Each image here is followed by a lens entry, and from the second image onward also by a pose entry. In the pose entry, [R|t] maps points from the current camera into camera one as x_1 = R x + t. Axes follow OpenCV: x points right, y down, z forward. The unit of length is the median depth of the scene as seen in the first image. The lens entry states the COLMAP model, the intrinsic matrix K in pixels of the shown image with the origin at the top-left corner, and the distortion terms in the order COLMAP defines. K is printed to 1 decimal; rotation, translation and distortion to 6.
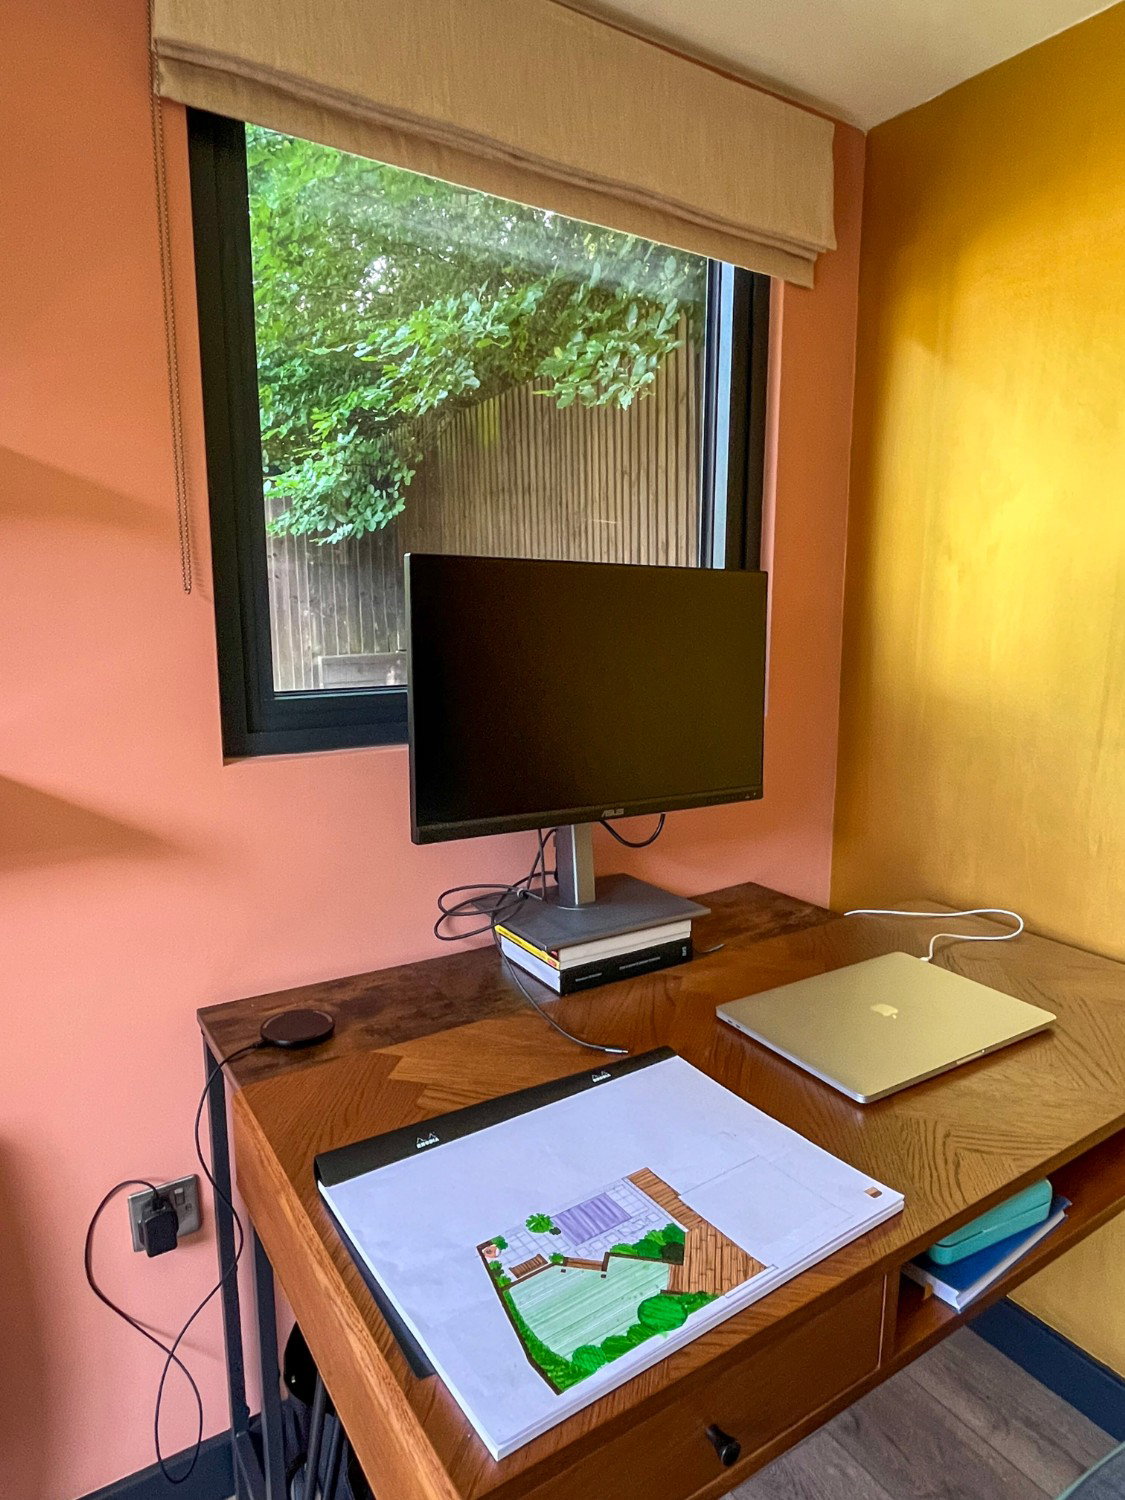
lens RADIAL K [[902.4, 0, 564.6], [0, 902.4, 746.9], [0, 0, 1]] dist [0.006420, 0.001008]
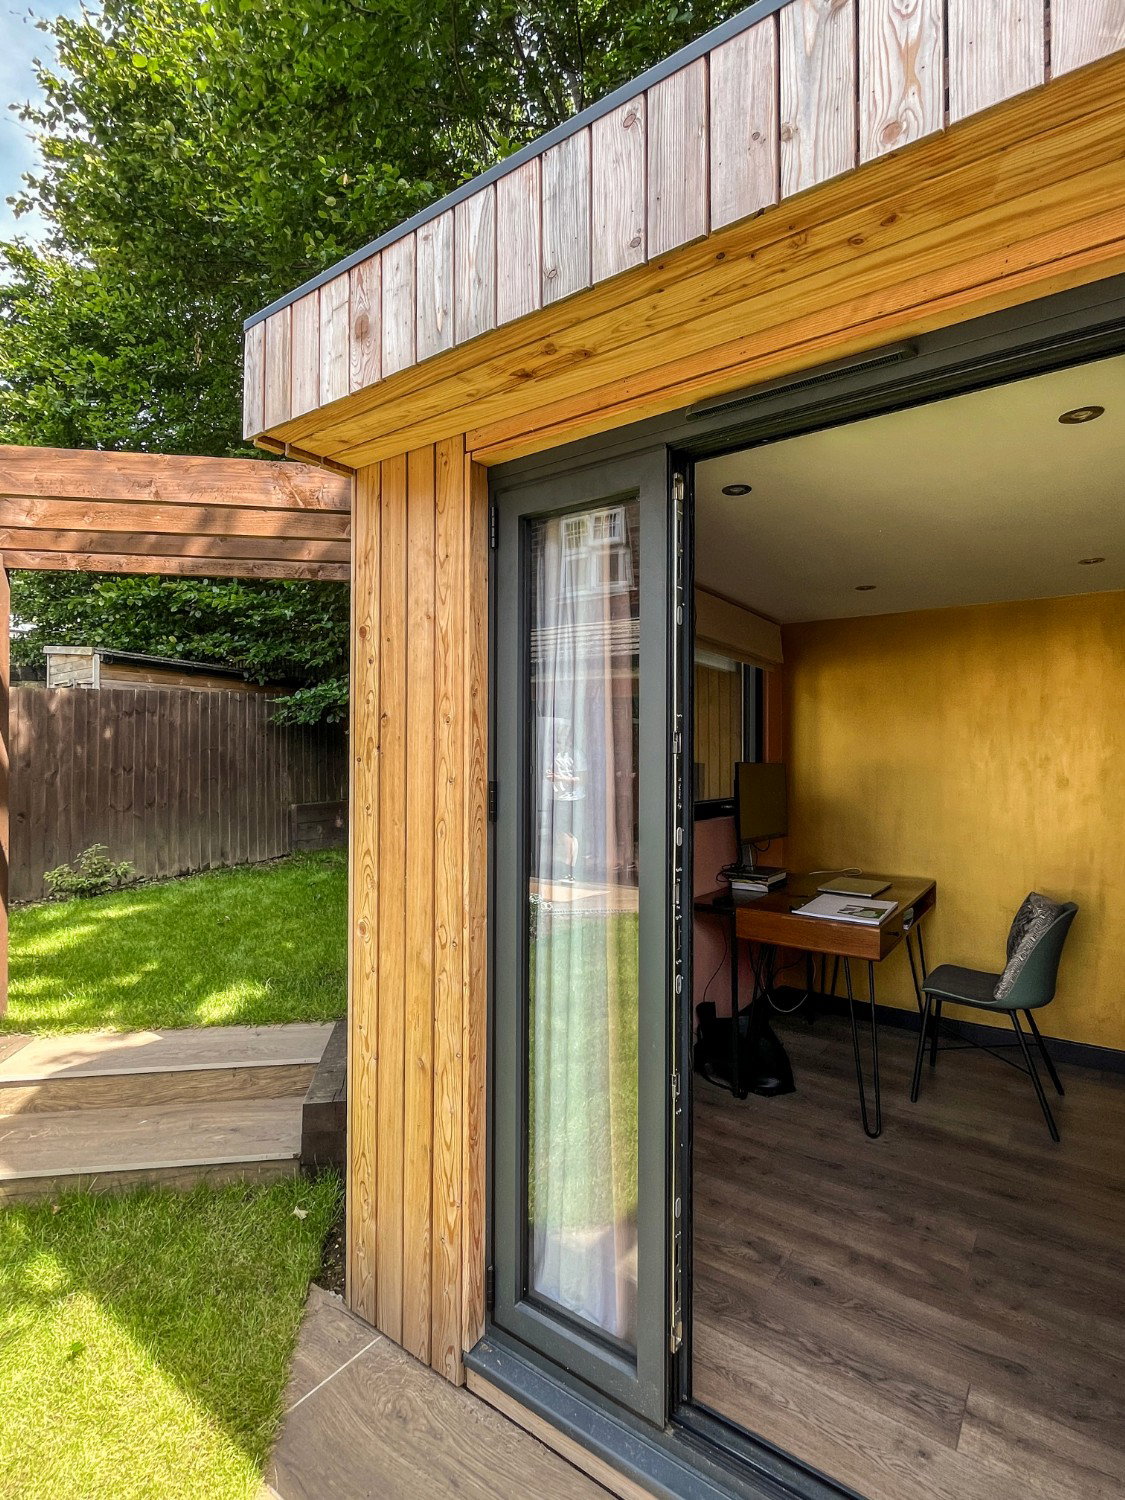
lens RADIAL K [[728.2, 0, 570.0], [0, 728.2, 744.8], [0, 0, 1]] dist [-0.001723, 0.000137]
pose [[0.927436, -0.002780, 0.373971, -1.335647], [0.067853, 0.984627, -0.160953, 0.096458], [-0.367774, 0.174649, 0.913367, -1.005999]]
